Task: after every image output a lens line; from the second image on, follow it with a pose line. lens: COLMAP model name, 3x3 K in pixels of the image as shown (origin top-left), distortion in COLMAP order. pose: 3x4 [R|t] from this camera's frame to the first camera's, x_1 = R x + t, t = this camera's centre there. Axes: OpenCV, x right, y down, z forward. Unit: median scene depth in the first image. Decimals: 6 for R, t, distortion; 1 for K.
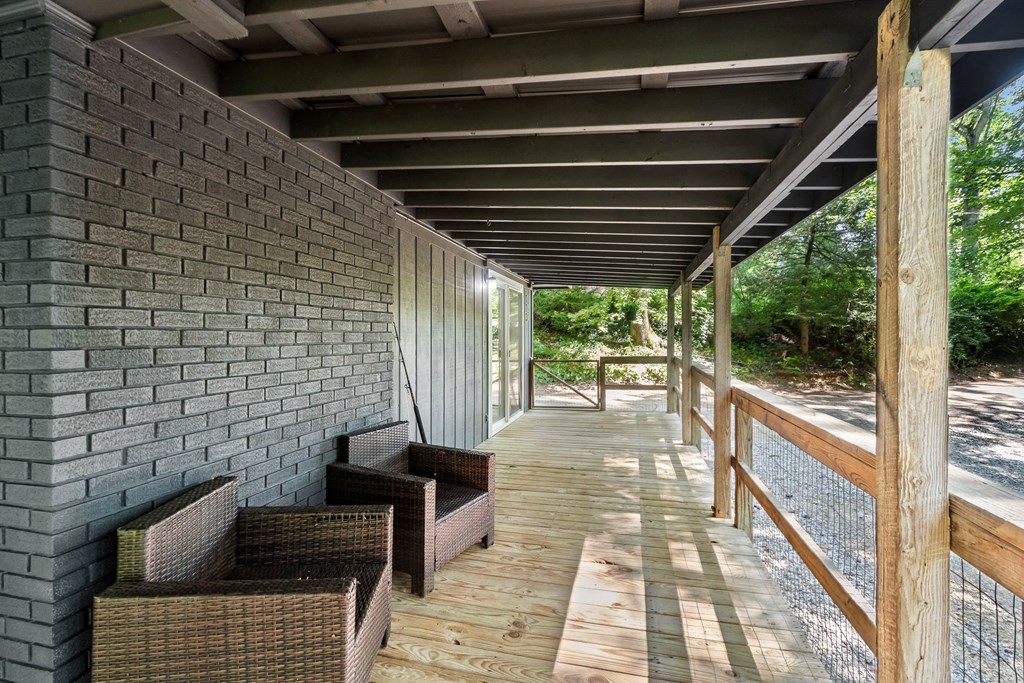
lens RADIAL K [[486.5, 0, 493.7], [0, 486.5, 338.7], [0, 0, 1]] dist [0.005065, -0.000552]
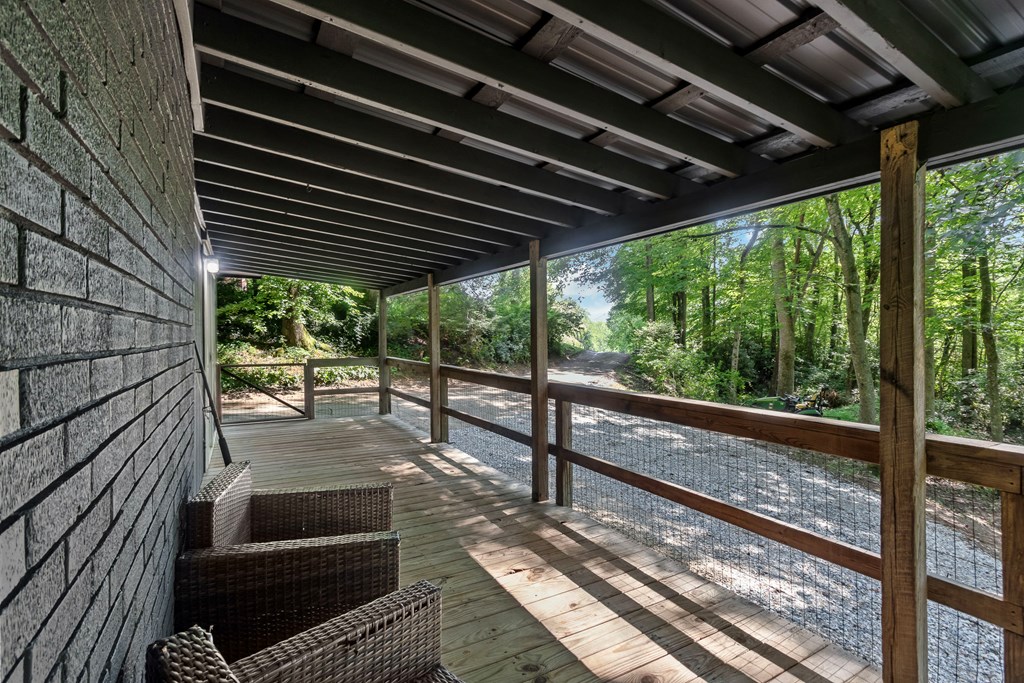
lens RADIAL K [[486.5, 0, 512.8], [0, 486.5, 343.2], [0, 0, 1]] dist [0.005065, -0.000552]
pose [[0.704185, 0.004739, 0.710001, -0.271435], [-0.009623, 0.999950, 0.002869, 0.003542], [-0.709952, -0.008853, 0.704195, 0.193819]]
